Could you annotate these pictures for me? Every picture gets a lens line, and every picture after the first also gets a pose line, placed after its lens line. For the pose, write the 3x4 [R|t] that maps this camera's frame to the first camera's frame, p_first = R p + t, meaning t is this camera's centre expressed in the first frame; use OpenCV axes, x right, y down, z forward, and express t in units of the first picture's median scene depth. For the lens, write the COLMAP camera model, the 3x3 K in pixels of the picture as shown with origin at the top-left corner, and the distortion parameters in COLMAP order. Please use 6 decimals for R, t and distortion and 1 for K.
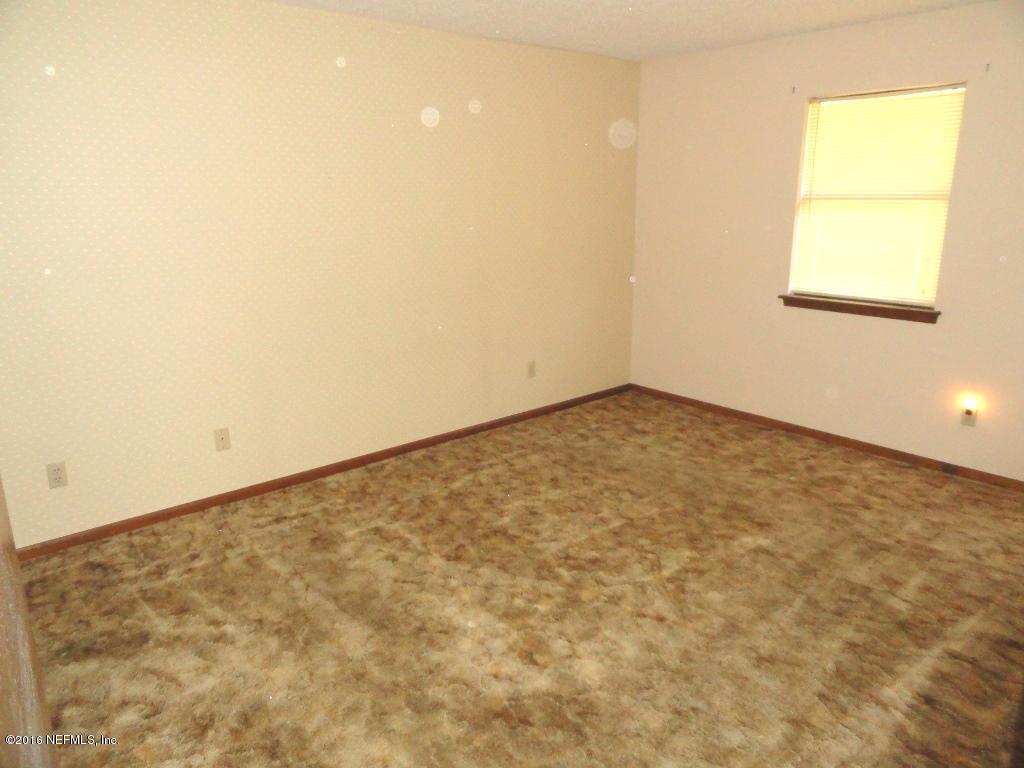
lens RADIAL K [[715.0, 0, 509.1], [0, 715.0, 388.5], [0, 0, 1]] dist [-0.005390, 0.008525]
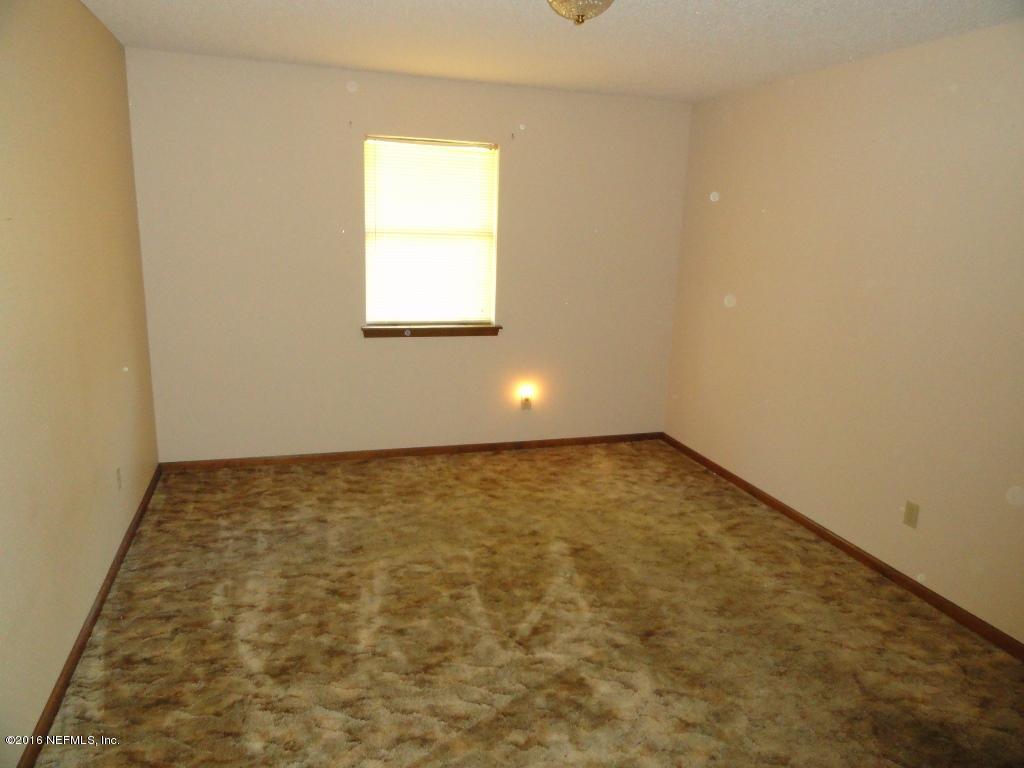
lens RADIAL K [[715.0, 0, 512.3], [0, 715.0, 385.6], [0, 0, 1]] dist [-0.005390, 0.008525]
pose [[0.380323, -0.187162, 0.905718, -0.516801], [0.205017, 0.972006, 0.114771, -0.138645], [-0.901844, 0.142037, 0.408048, 0.462853]]
